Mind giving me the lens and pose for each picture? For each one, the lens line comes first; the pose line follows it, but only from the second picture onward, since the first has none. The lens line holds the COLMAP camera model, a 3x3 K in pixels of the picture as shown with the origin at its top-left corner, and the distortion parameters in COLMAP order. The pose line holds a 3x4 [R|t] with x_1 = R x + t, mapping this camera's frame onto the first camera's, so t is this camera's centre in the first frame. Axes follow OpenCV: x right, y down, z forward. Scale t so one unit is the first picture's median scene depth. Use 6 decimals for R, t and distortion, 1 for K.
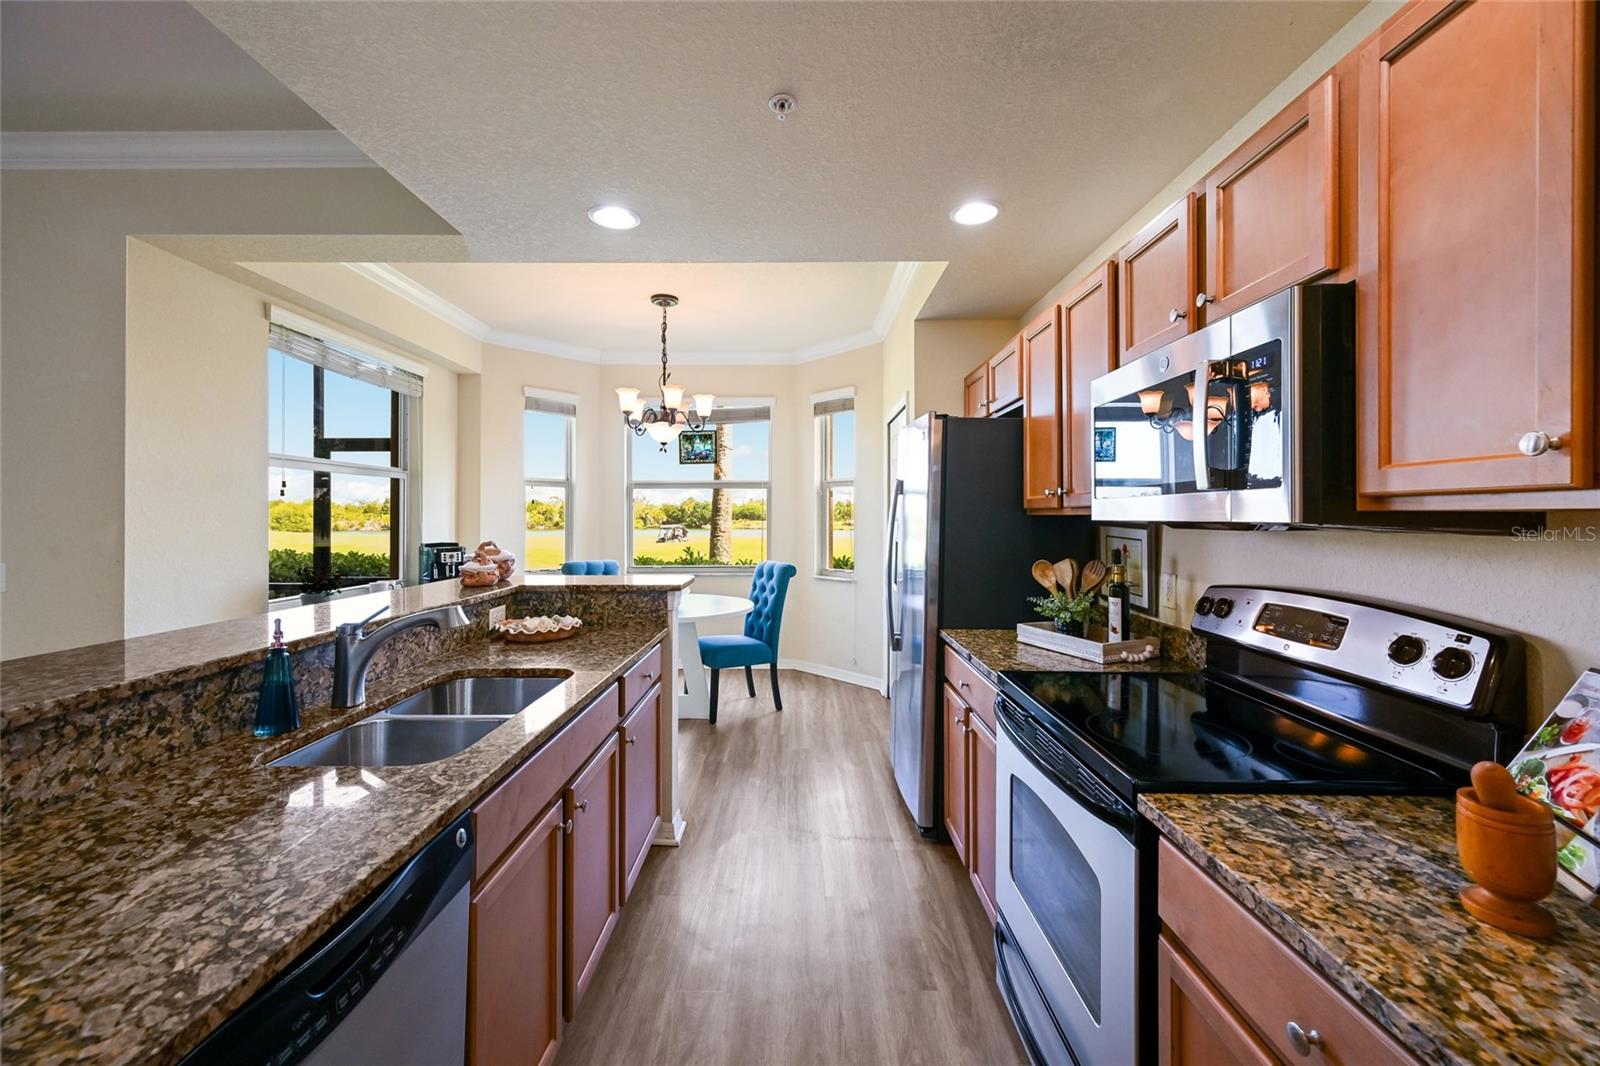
lens RADIAL K [[628.7, 0, 792.2], [0, 628.7, 516.6], [0, 0, 1]] dist [0.002597, 0.000294]
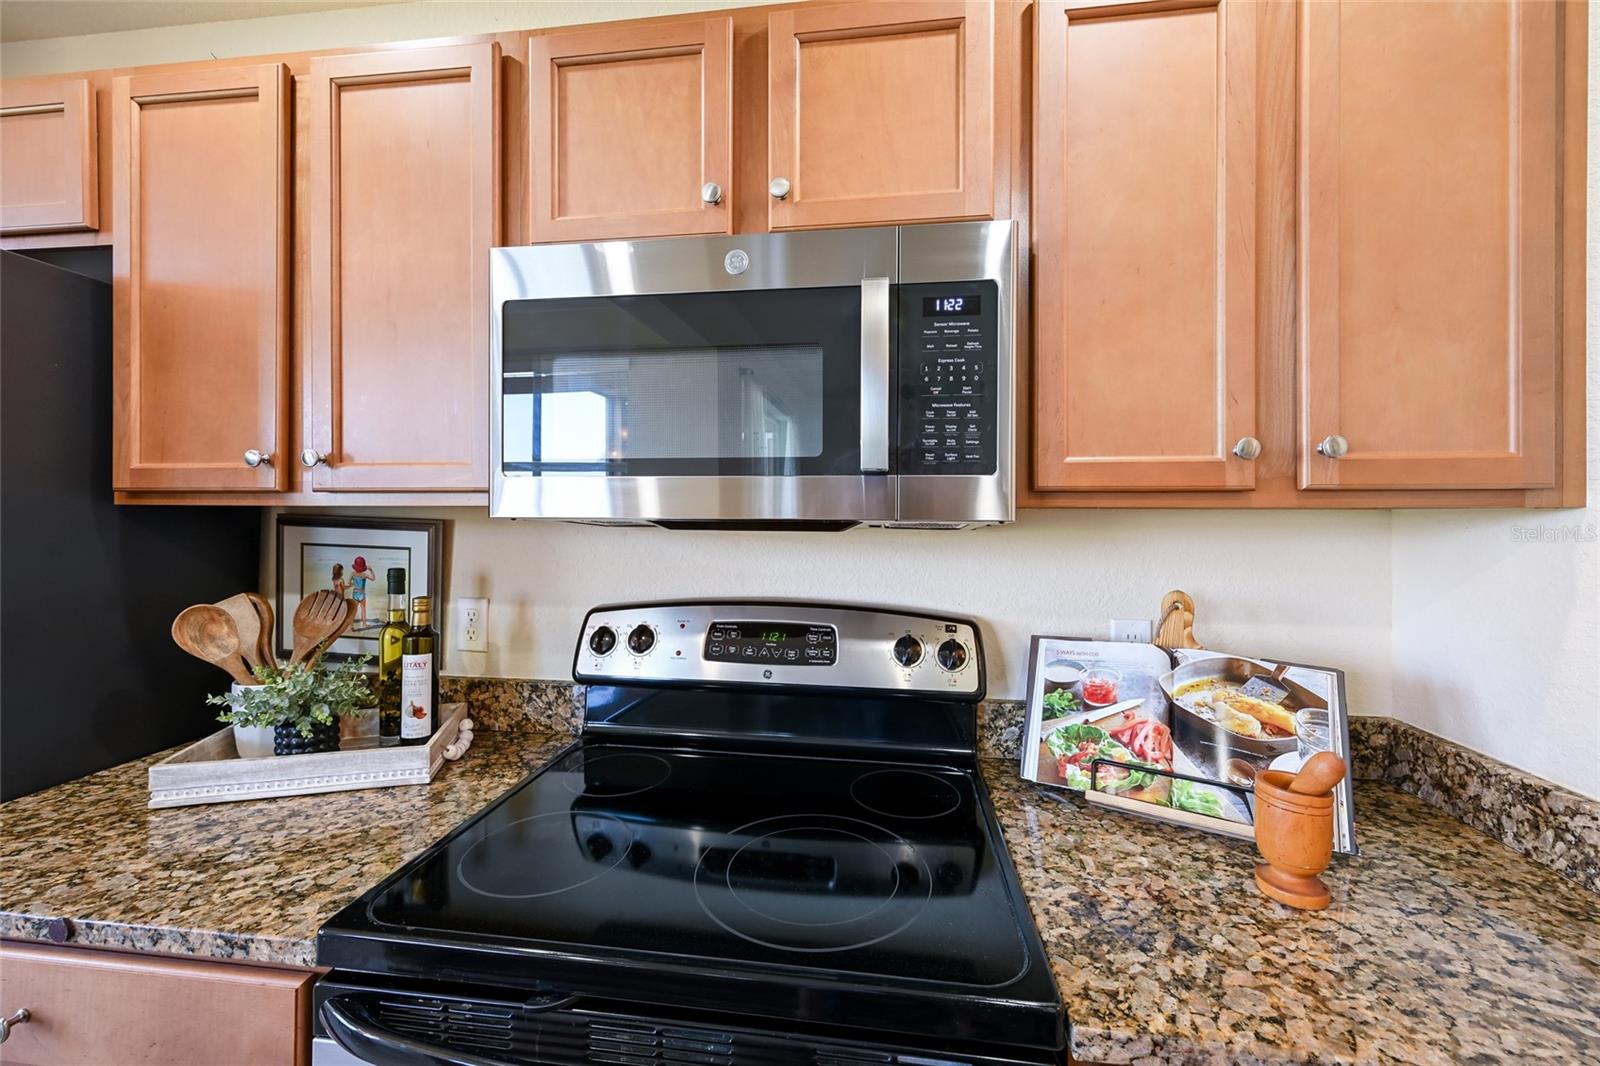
lens RADIAL K [[628.7, 0, 805.5], [0, 628.7, 509.1], [0, 0, 1]] dist [0.002597, 0.000294]
pose [[0.117636, 0.007320, 0.993030, -0.003504], [-0.005012, 0.999964, -0.006777, 0.000454], [-0.993044, -0.004180, 0.117668, 0.289597]]
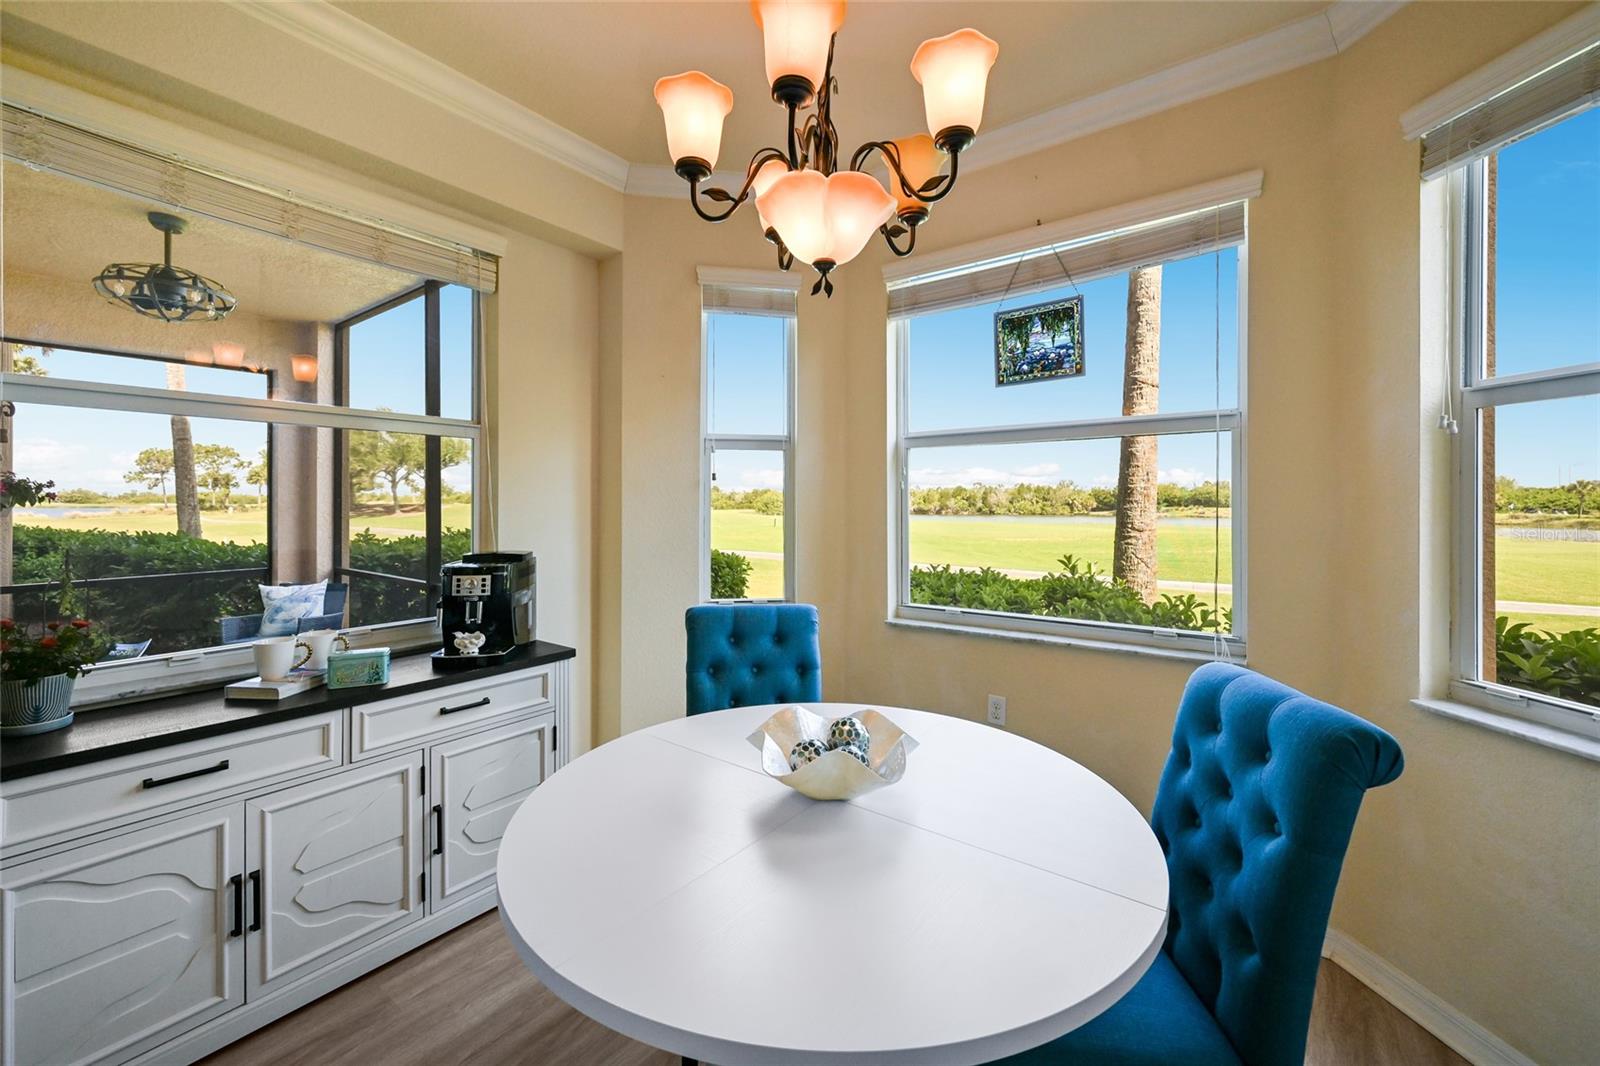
lens RADIAL K [[628.7, 0, 812.4], [0, 628.7, 498.3], [0, 0, 1]] dist [0.002597, 0.000294]
pose [[0.811110, -0.003329, -0.584885, -0.032564], [-0.000378, 0.999981, -0.006216, -0.002075], [0.584894, 0.005263, 0.811093, 0.752824]]
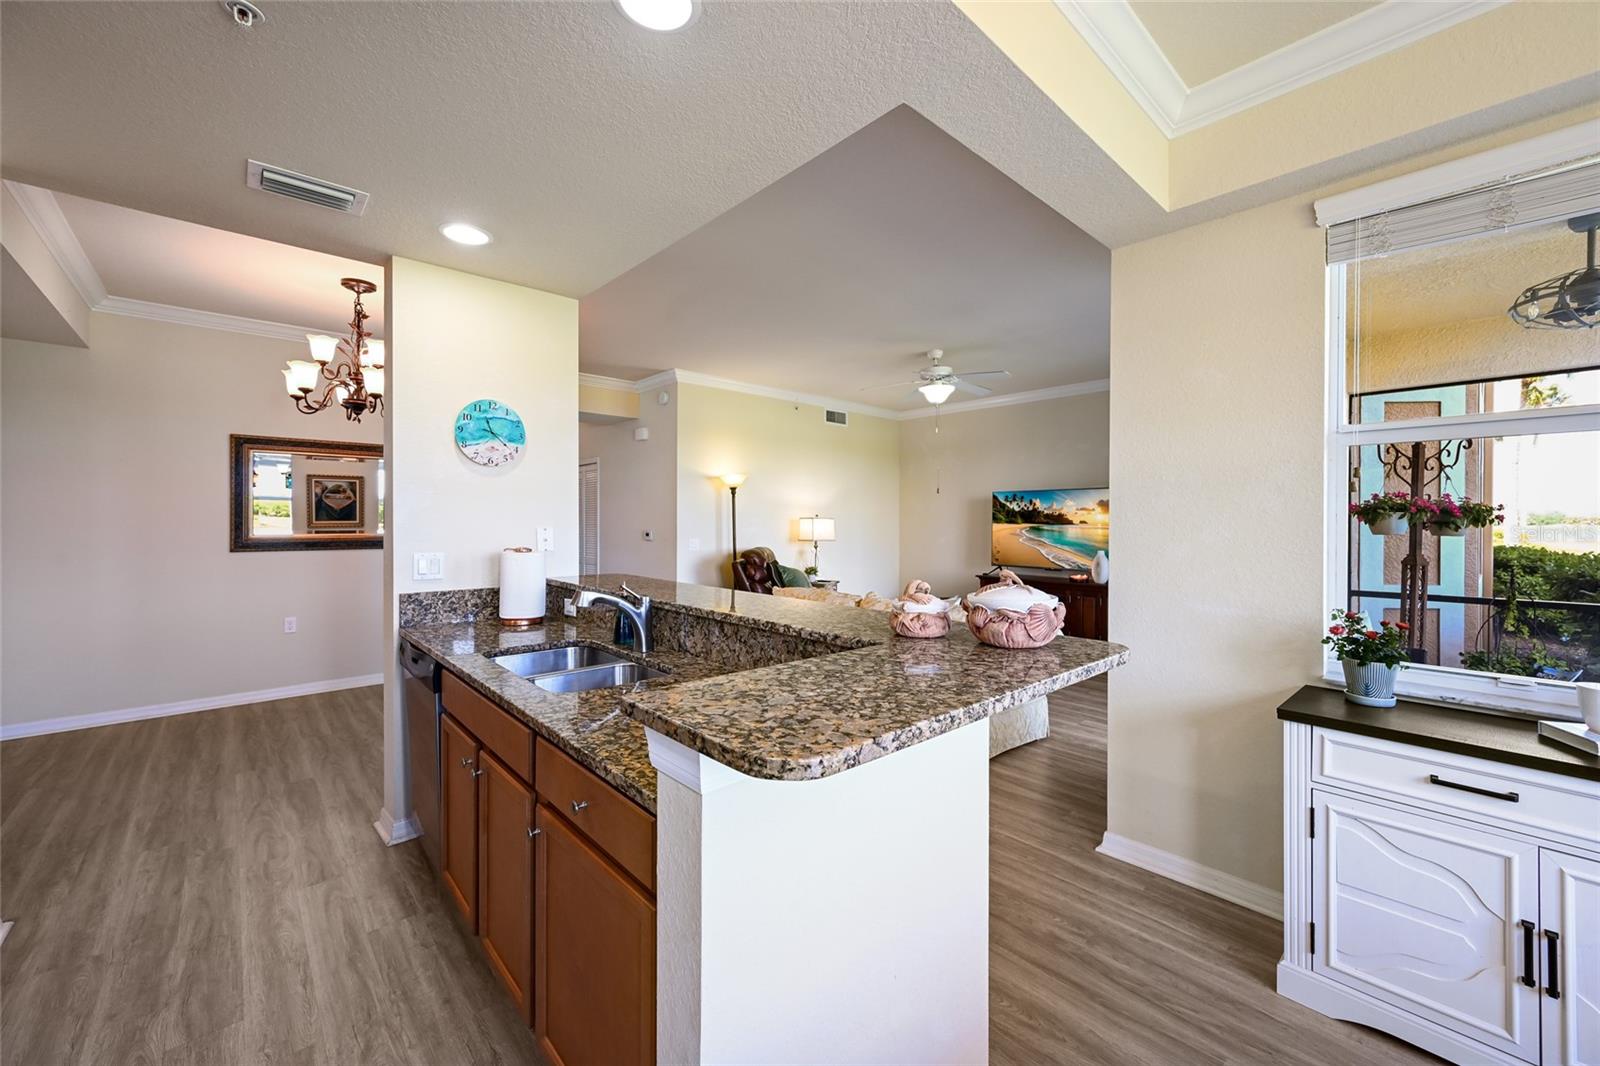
lens RADIAL K [[628.7, 0, 809.8], [0, 628.7, 520.0], [0, 0, 1]] dist [0.002597, 0.000294]
pose [[-0.728945, -0.003709, -0.684562, 0.008270], [-0.004562, 0.999989, -0.000560, -0.002516], [0.684557, 0.002715, -0.728954, 0.846642]]
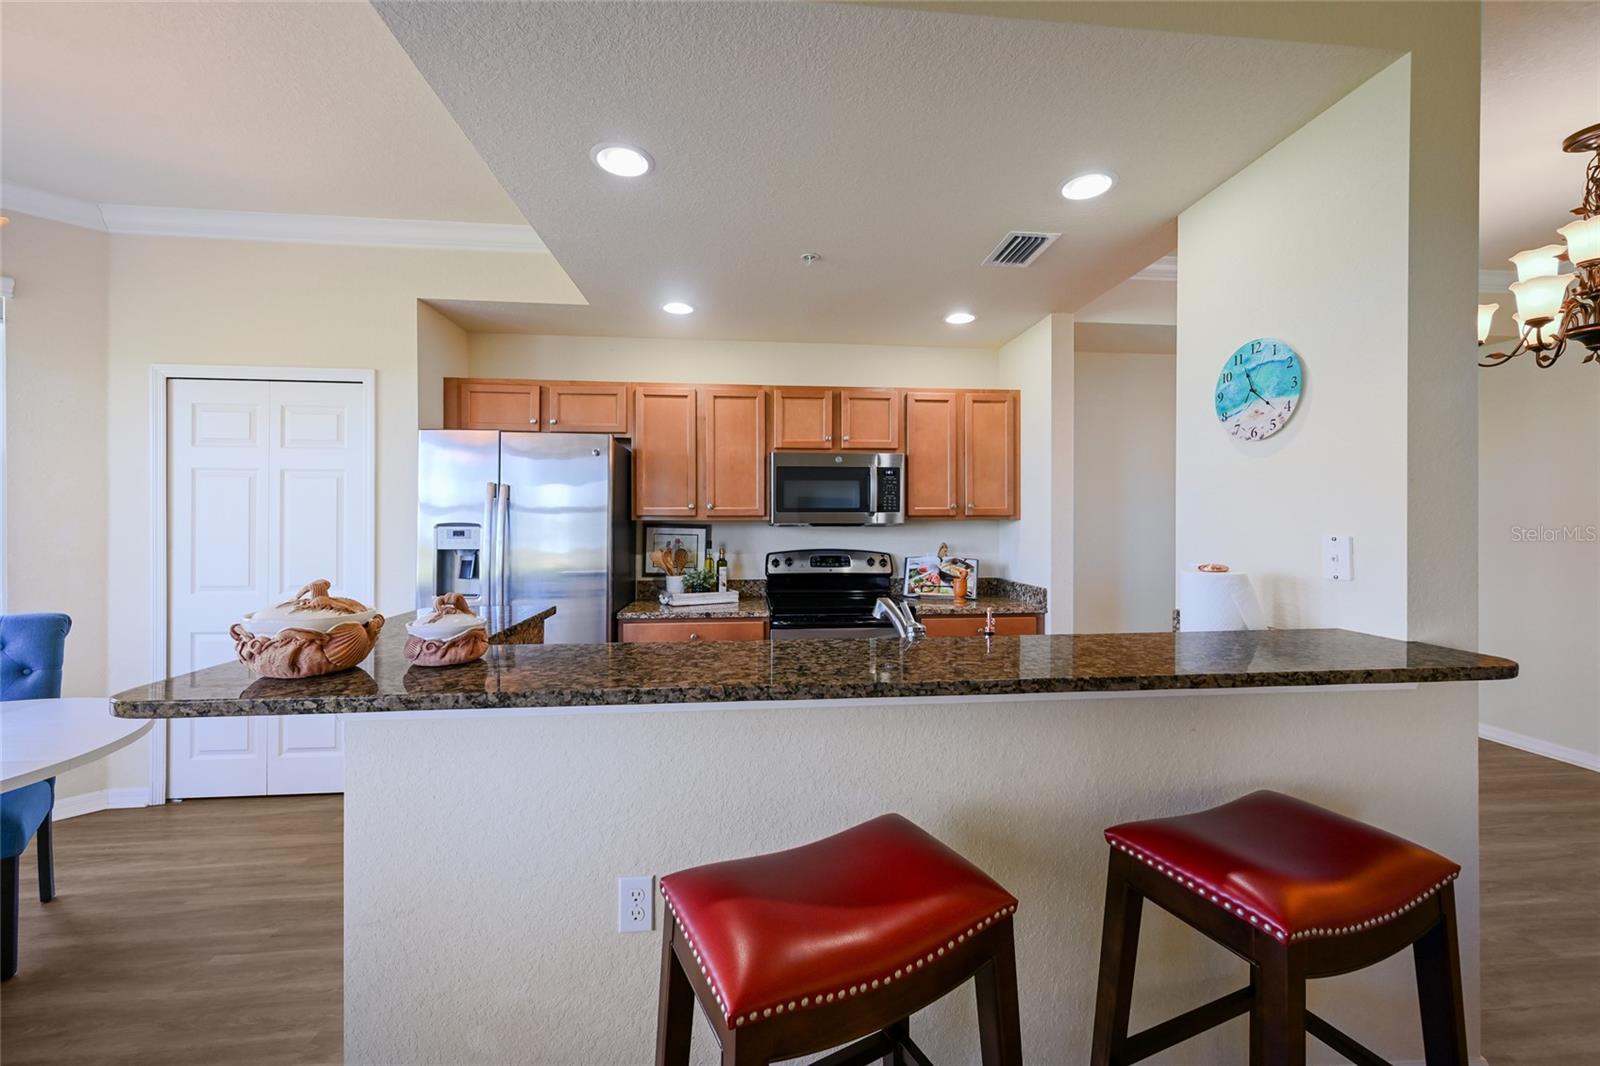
lens RADIAL K [[628.7, 0, 812.7], [0, 628.7, 515.5], [0, 0, 1]] dist [0.002597, 0.000294]
pose [[-0.119488, 0.006065, 0.992817, -0.630004], [-0.000753, 0.999980, -0.006200, -0.003010], [-0.992835, -0.001489, -0.119481, 0.471793]]
